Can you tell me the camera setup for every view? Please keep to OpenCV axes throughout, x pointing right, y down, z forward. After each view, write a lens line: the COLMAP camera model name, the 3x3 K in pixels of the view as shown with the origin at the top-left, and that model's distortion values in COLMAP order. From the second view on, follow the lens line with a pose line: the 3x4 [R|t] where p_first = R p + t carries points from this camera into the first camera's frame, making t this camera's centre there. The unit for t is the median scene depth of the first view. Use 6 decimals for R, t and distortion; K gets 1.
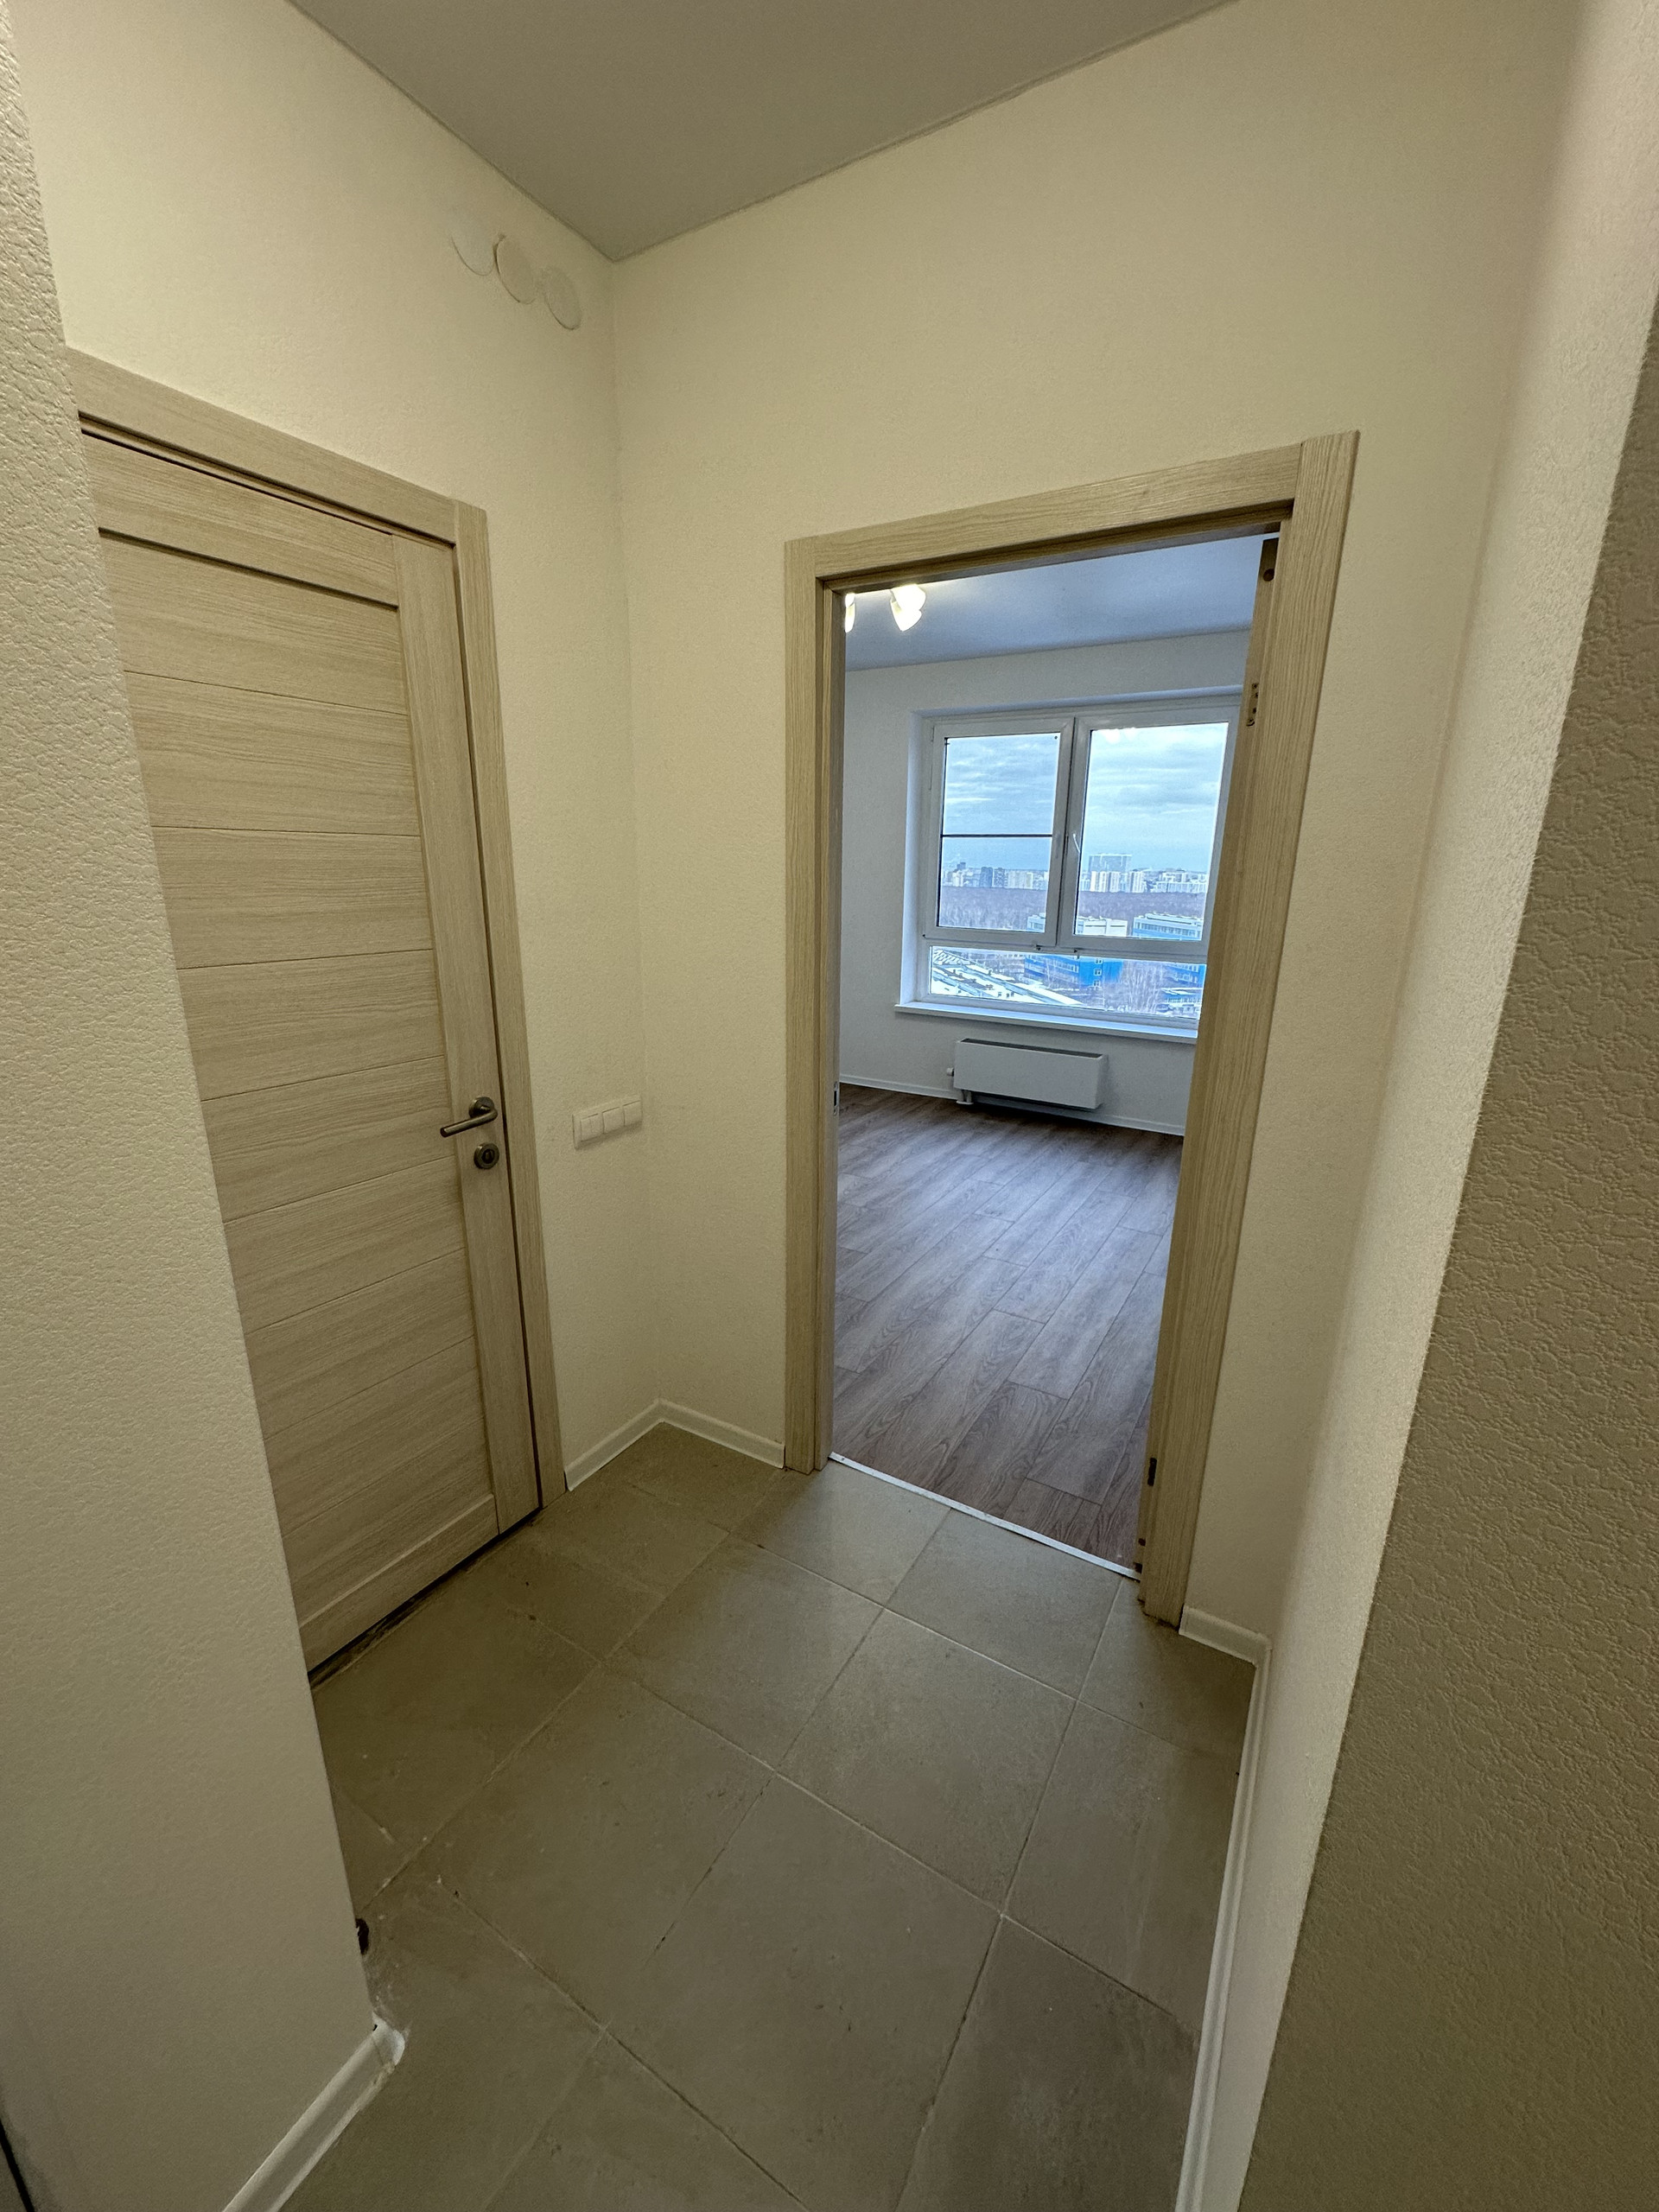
lens RADIAL K [[885.0, 0, 834.9], [0, 885.0, 1109.7], [0, 0, 1]] dist [-0.002825, 0.000832]
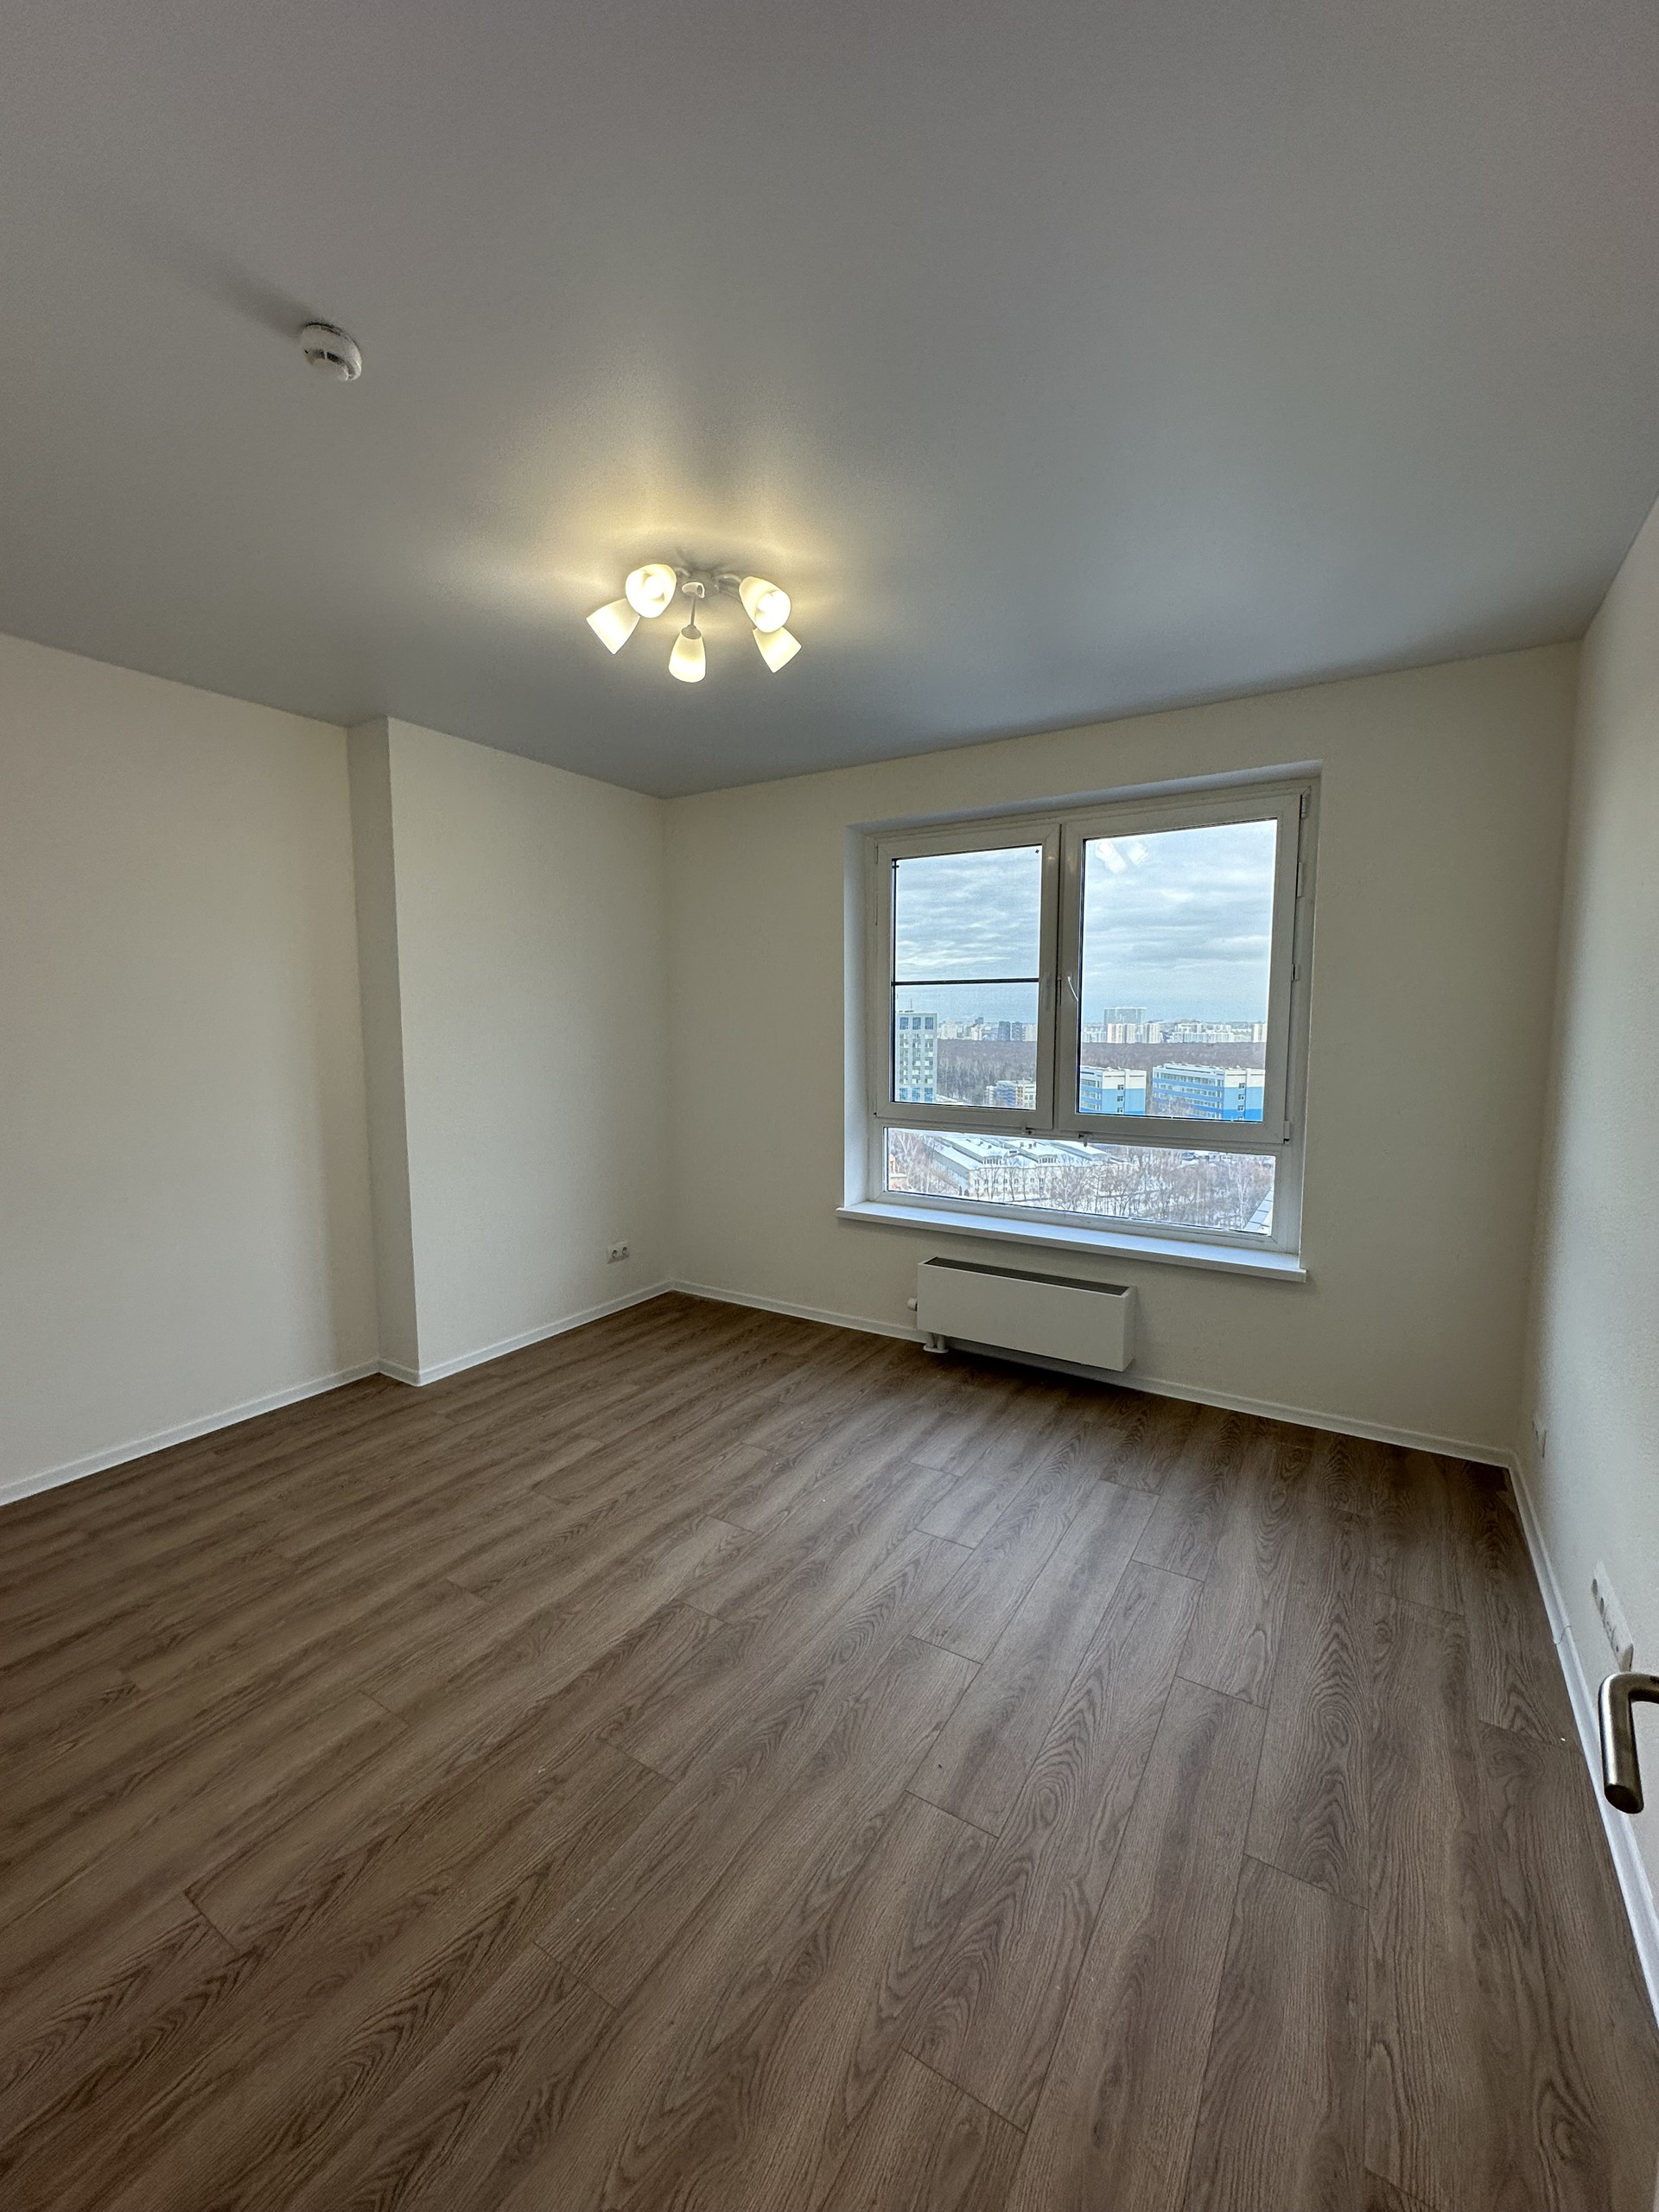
lens RADIAL K [[885.0, 0, 836.7], [0, 885.0, 1107.5], [0, 0, 1]] dist [-0.002825, 0.000832]
pose [[0.999610, -0.014132, -0.024070, 0.096521], [0.009764, 0.984915, -0.172765, -0.083298], [0.026149, 0.172462, 0.984669, 0.300774]]
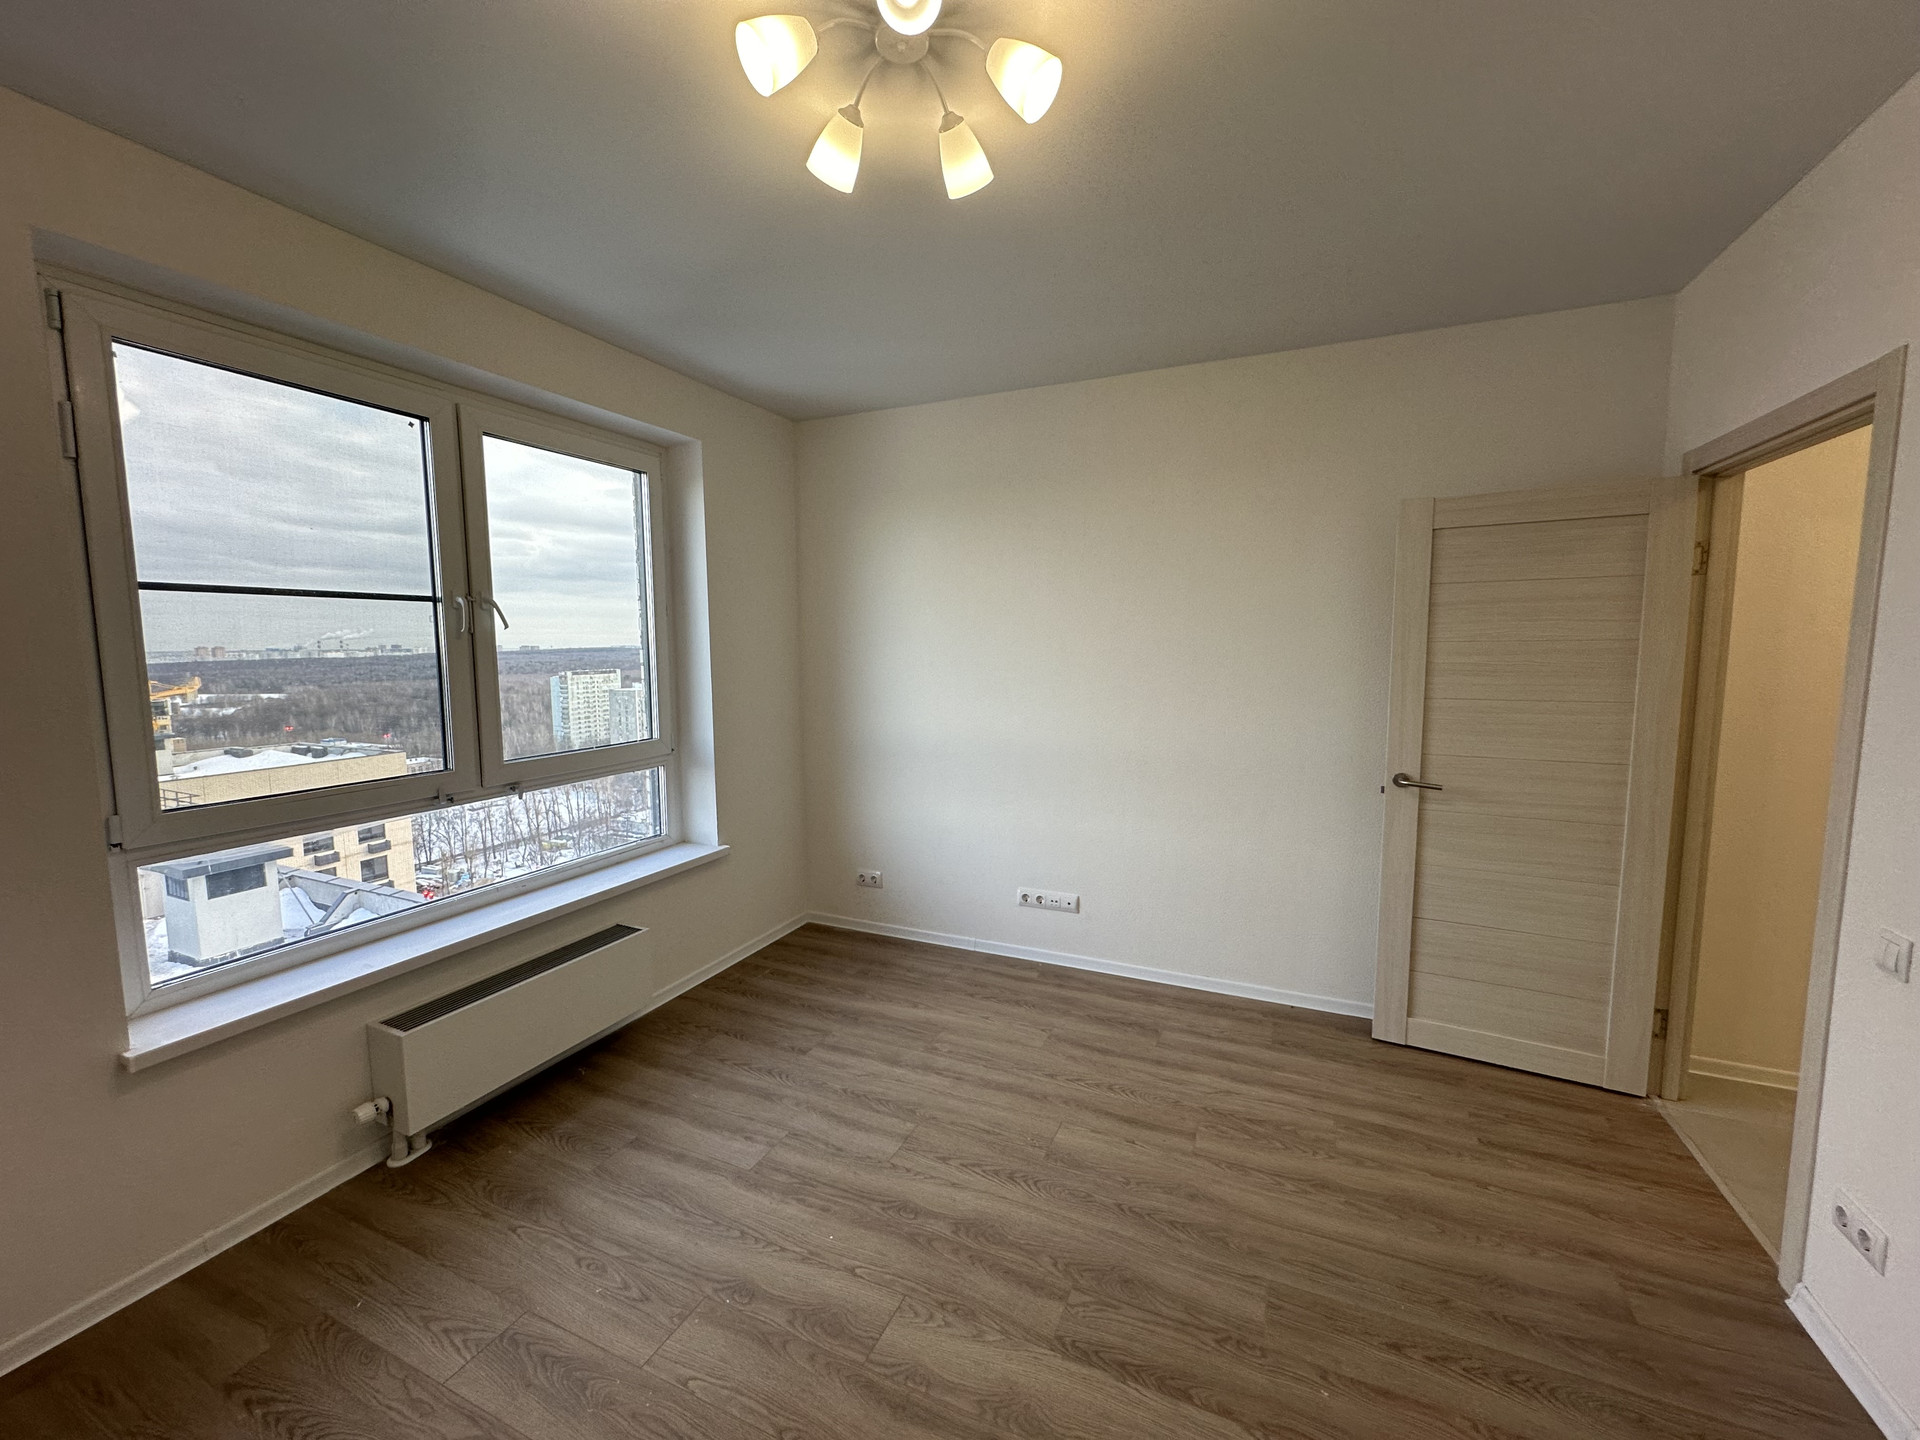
lens RADIAL K [[768.2, 0, 953.9], [0, 768.2, 717.0], [0, 0, 1]] dist [-0.002825, 0.000832]
pose [[-0.108526, -0.110855, 0.987893, -0.275799], [0.271073, 0.952803, 0.136696, -0.221338], [-0.956421, 0.282627, -0.073354, 0.758667]]
